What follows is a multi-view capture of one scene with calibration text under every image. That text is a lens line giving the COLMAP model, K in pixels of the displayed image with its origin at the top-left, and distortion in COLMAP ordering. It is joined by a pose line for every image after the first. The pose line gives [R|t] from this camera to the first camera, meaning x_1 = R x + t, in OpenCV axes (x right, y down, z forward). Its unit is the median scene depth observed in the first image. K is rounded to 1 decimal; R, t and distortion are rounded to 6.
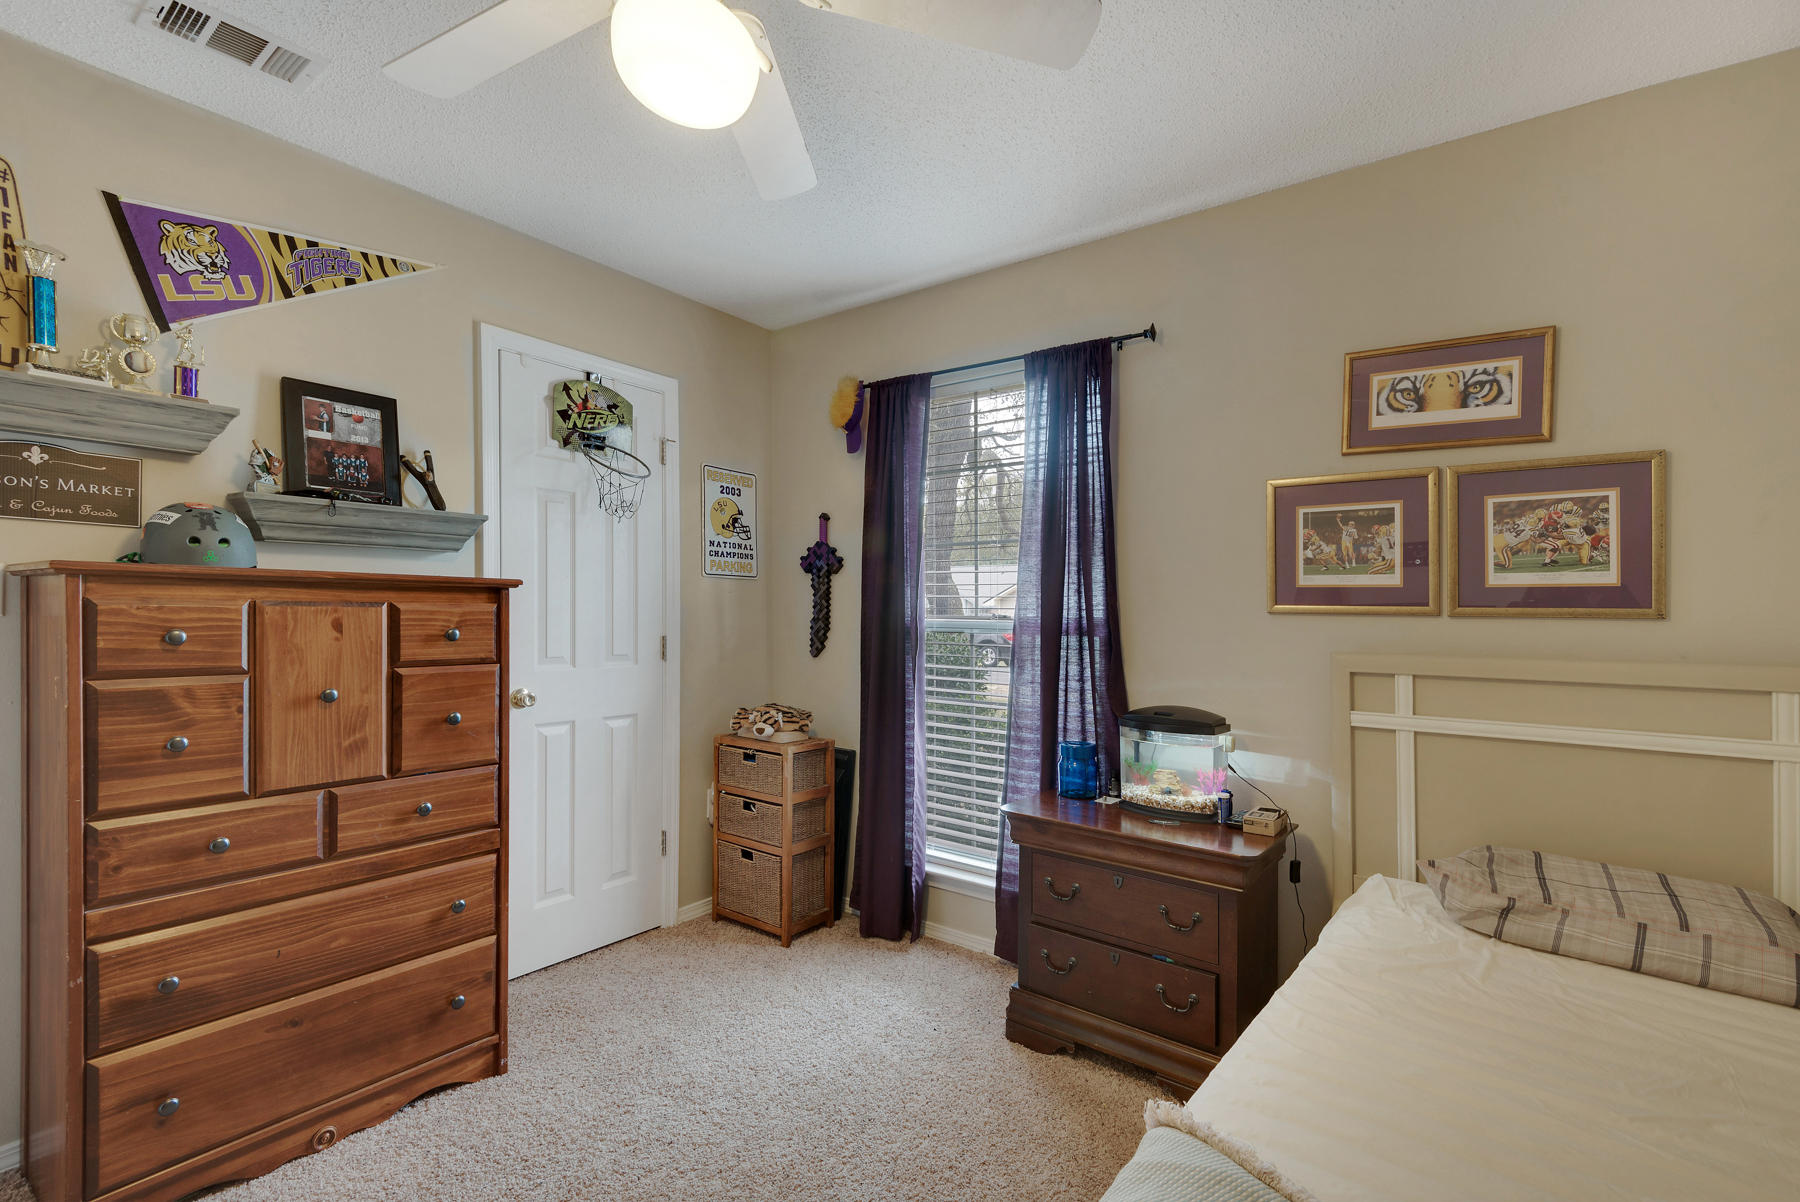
lens RADIAL K [[804.2, 0, 898.7], [0, 804.2, 610.6], [0, 0, 1]] dist [0.051548, -0.031274]
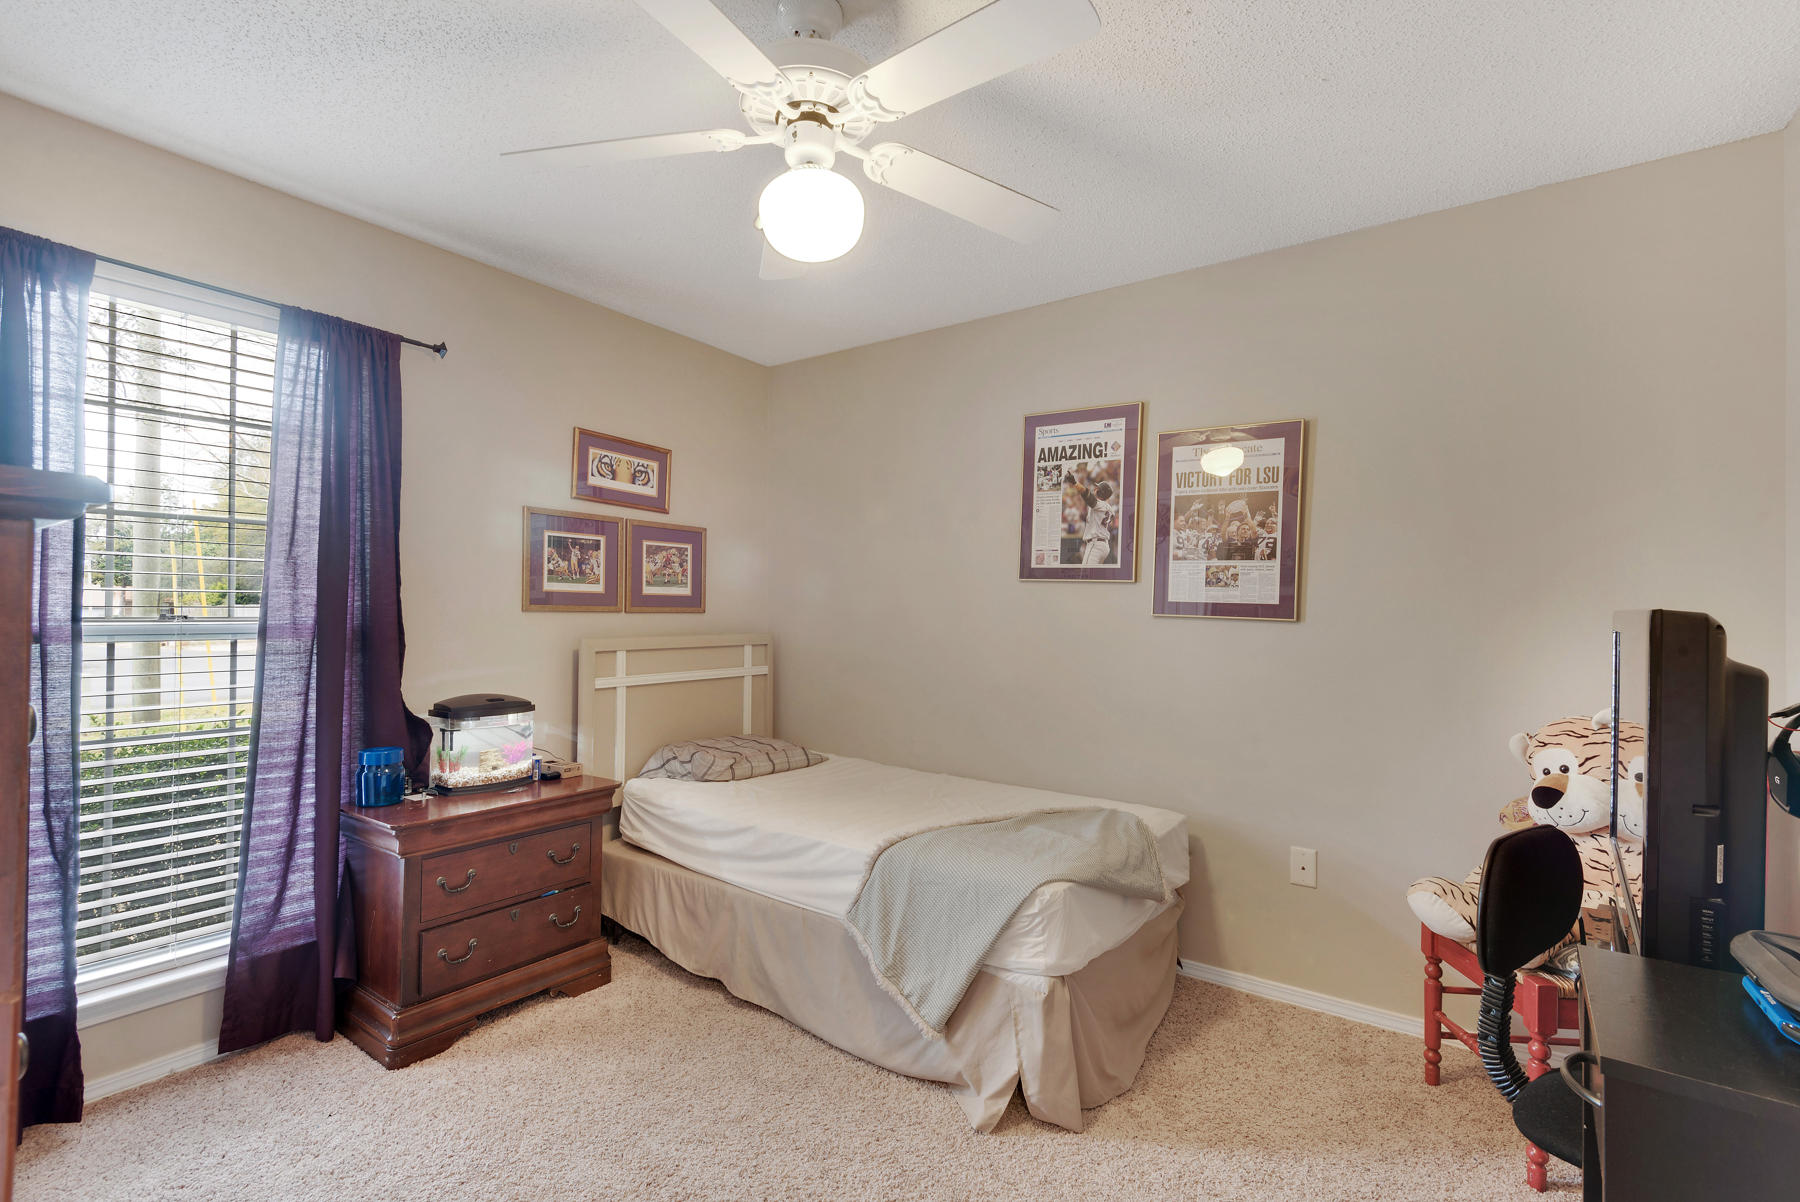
lens RADIAL K [[804.2, 0, 898.7], [0, 804.2, 610.6], [0, 0, 1]] dist [0.051548, -0.031274]
pose [[-0.016872, -0.005471, 0.999843, -0.882518], [0.002136, 0.999983, 0.005508, -0.003956], [-0.999855, 0.002229, -0.016860, 0.477569]]
